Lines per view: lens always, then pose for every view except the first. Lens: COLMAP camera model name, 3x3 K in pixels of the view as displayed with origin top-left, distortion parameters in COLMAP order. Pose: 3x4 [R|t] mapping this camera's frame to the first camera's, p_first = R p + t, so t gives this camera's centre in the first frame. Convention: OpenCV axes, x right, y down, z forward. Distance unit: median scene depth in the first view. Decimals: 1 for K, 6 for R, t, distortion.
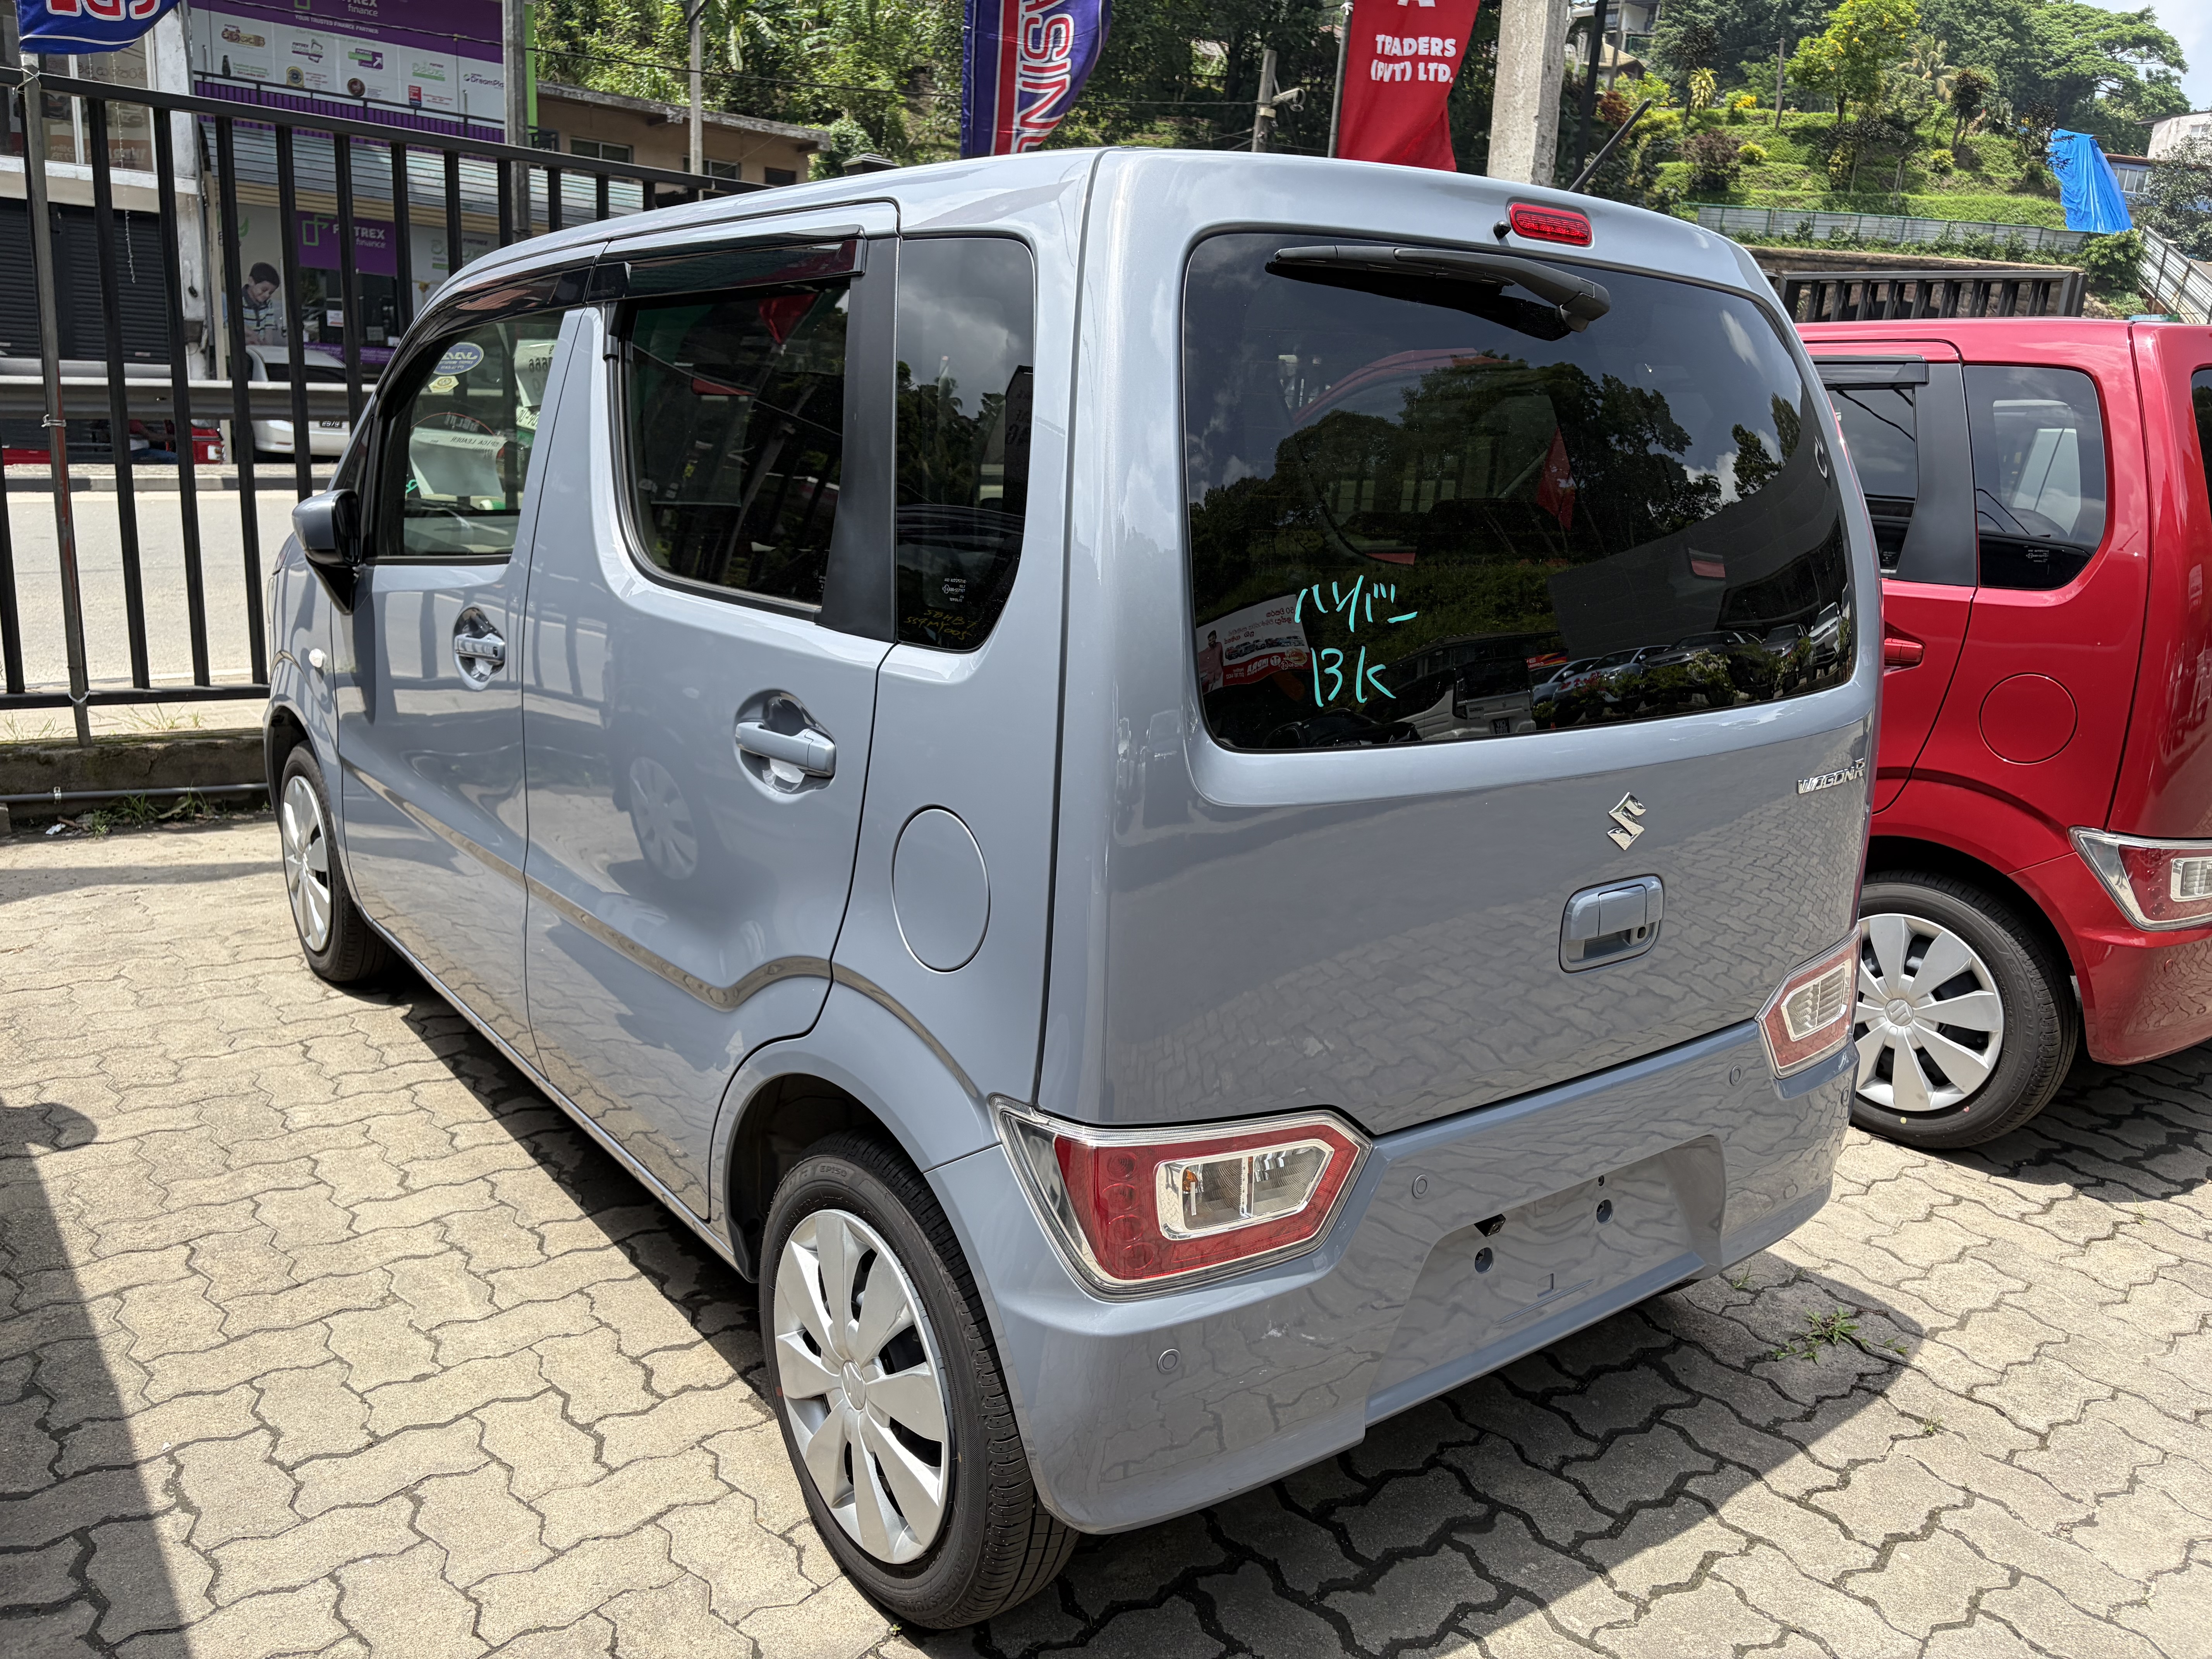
lens RADIAL K [[1697.2, 0, 1083.1], [0, 1697.2, 825.9], [0, 0, 1]] dist [0.026495, -0.030487]
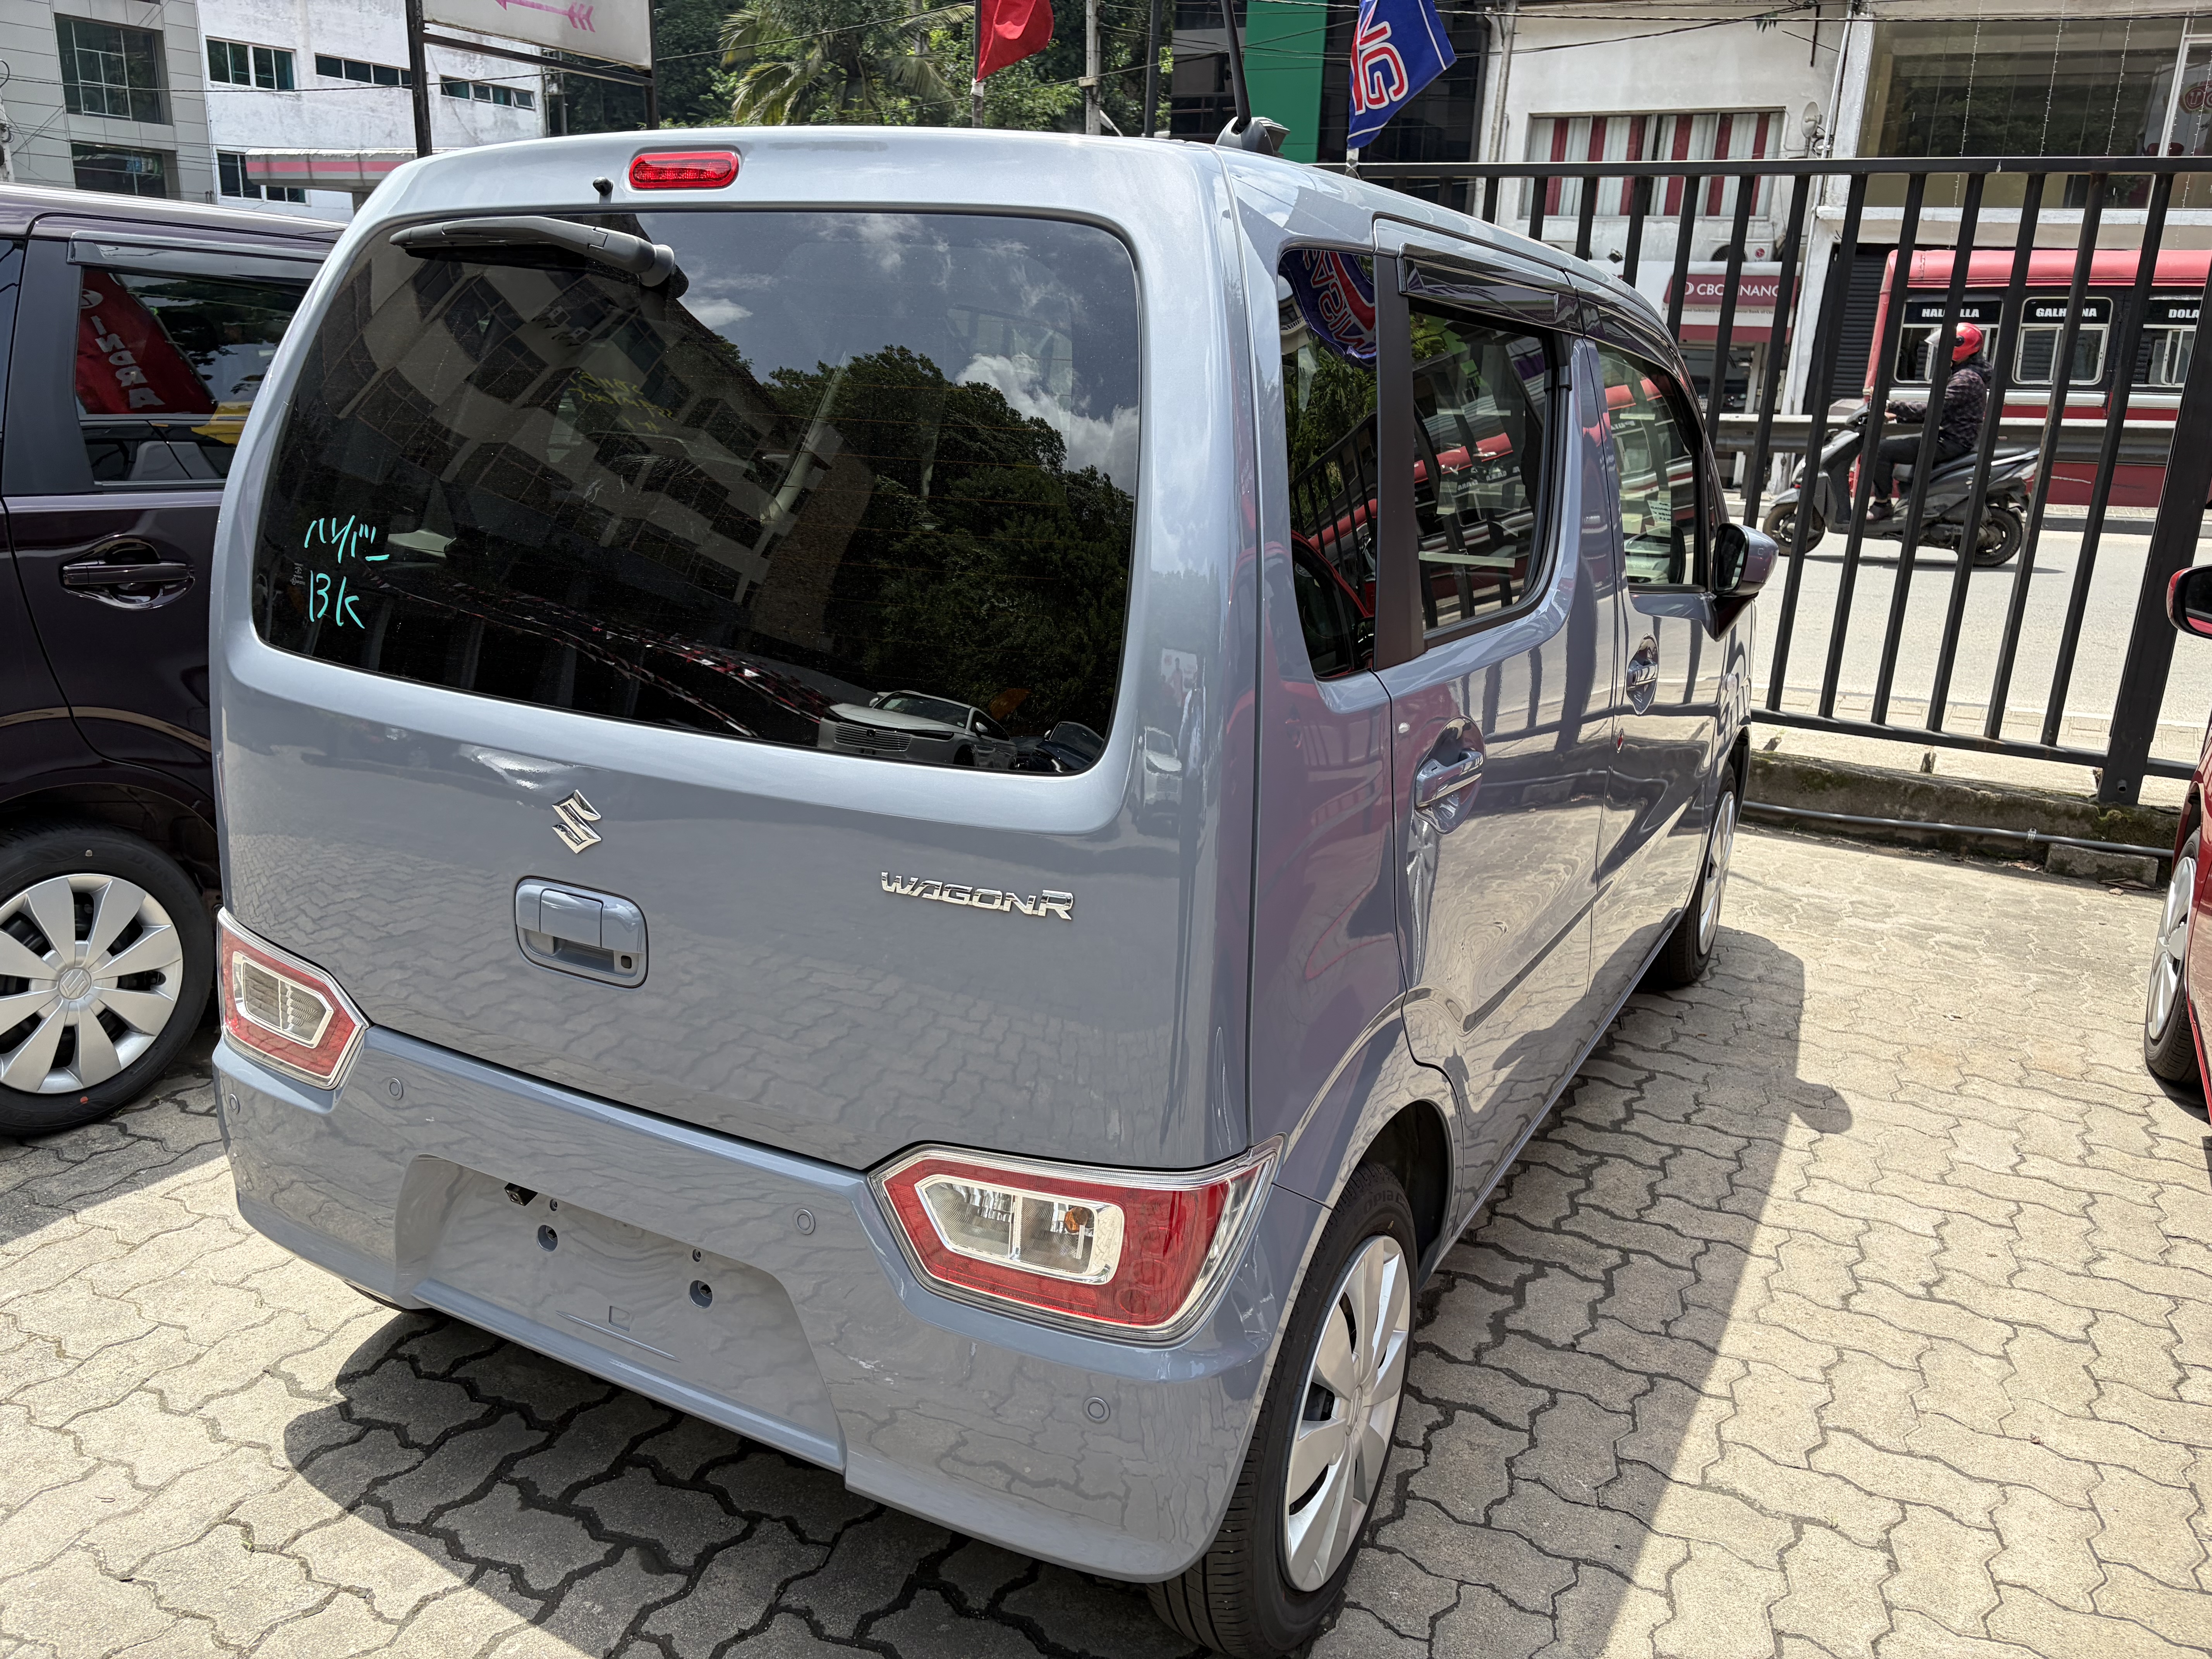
lens RADIAL K [[1697.2, 0, 1105.4], [0, 1697.2, 840.8], [0, 0, 1]] dist [0.026495, -0.030487]
pose [[0.411002, 0.211747, -0.886702, 1.120427], [-0.236928, 0.964038, 0.120395, -0.152226], [0.880308, 0.160602, 0.446390, 0.759982]]
